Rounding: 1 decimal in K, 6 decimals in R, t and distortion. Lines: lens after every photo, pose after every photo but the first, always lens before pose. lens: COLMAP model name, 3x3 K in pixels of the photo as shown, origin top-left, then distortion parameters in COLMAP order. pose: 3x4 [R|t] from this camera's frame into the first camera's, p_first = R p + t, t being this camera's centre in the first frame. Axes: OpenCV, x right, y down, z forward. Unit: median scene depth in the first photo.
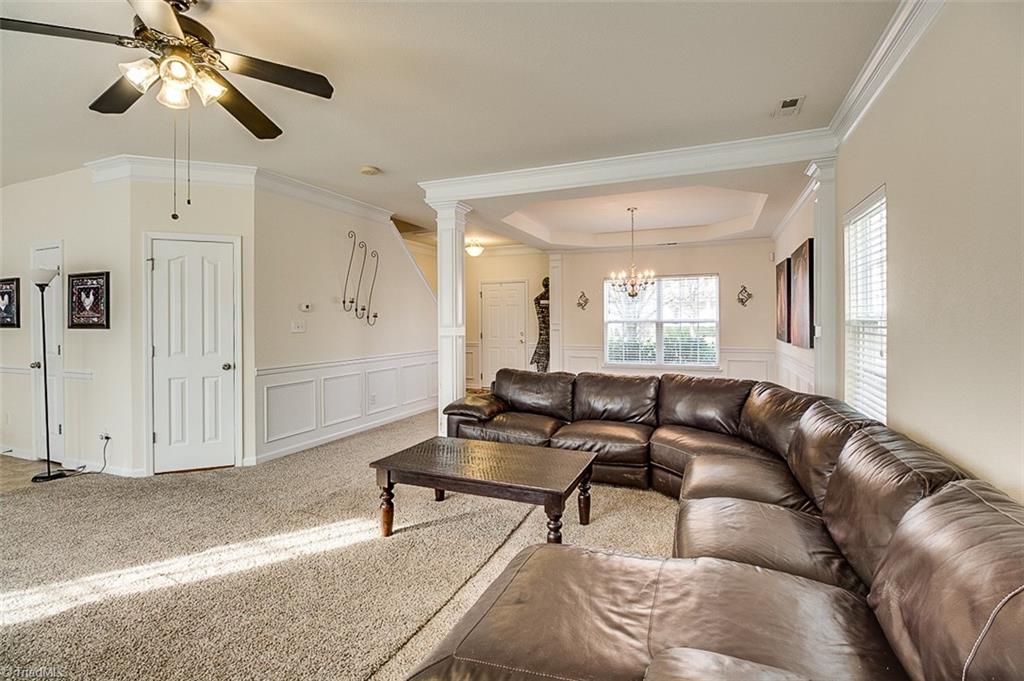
lens RADIAL K [[478.6, 0, 511.3], [0, 478.6, 320.4], [0, 0, 1]] dist [-0.000823, -0.000149]
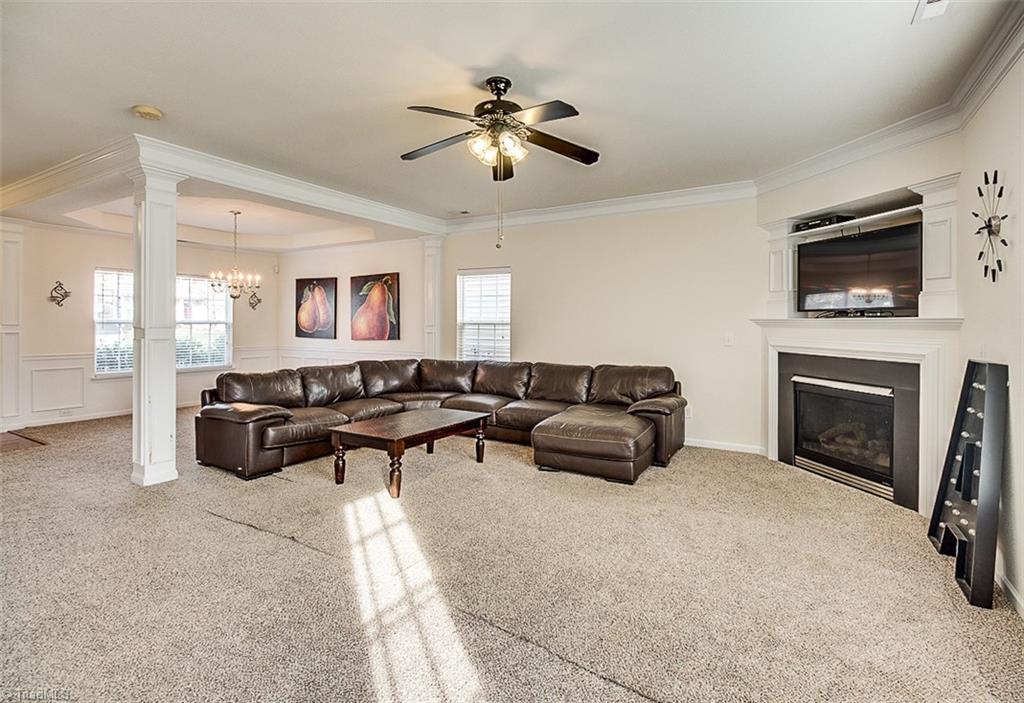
lens RADIAL K [[482.3, 0, 524.1], [0, 482.3, 325.1], [0, 0, 1]] dist [-0.001212, -0.000576]
pose [[0.115399, 0.000243, 0.993319, -0.693970], [-0.007040, 0.999975, 0.000574, 0.003224], [-0.993294, -0.007059, 0.115397, 0.252726]]
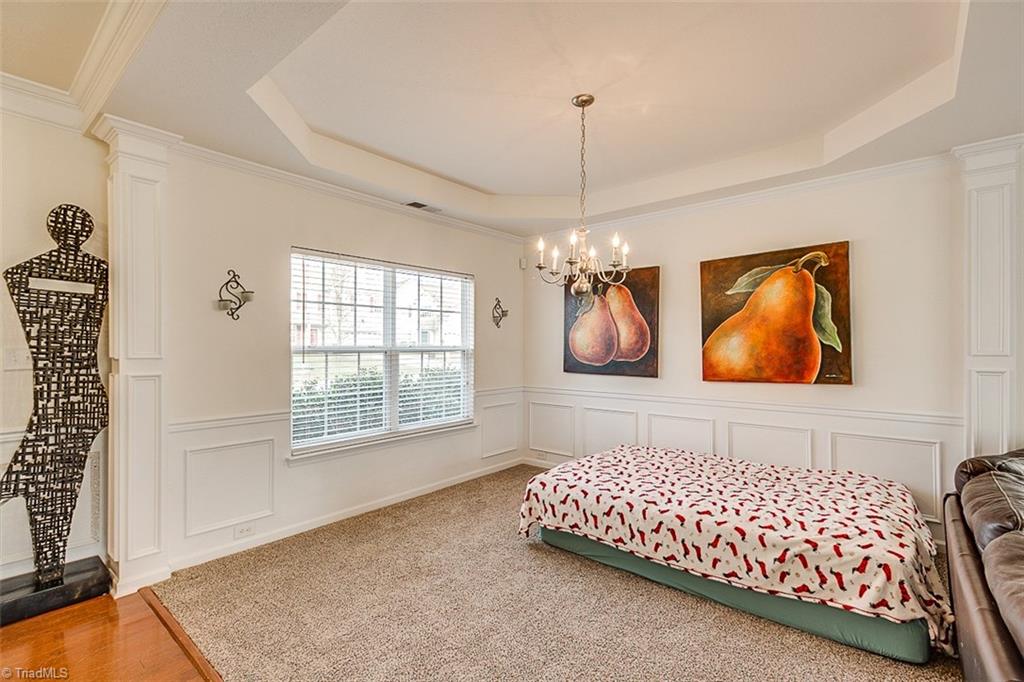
lens RADIAL K [[465.6, 0, 514.6], [0, 465.6, 344.9], [0, 0, 1]] dist [0.017494, -0.000086]
pose [[0.300223, 0.004760, 0.953857, -0.180771], [-0.001185, 0.999989, -0.004617, -0.000537], [-0.953868, 0.000256, 0.300225, 0.913611]]
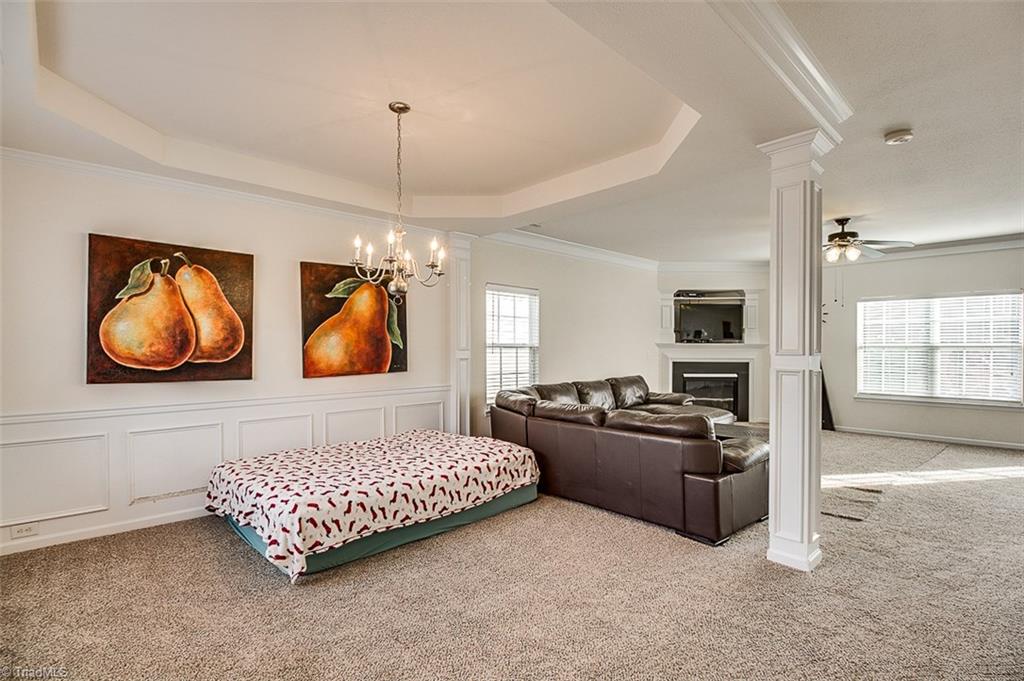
lens RADIAL K [[485.0, 0, 514.6], [0, 485.0, 352.7], [0, 0, 1]] dist [-0.000750, -0.000124]
pose [[-0.916801, -0.003864, 0.399326, -0.033277], [0.000464, 0.999942, 0.010741, 0.002683], [-0.399345, 0.010033, -0.916746, 1.382828]]
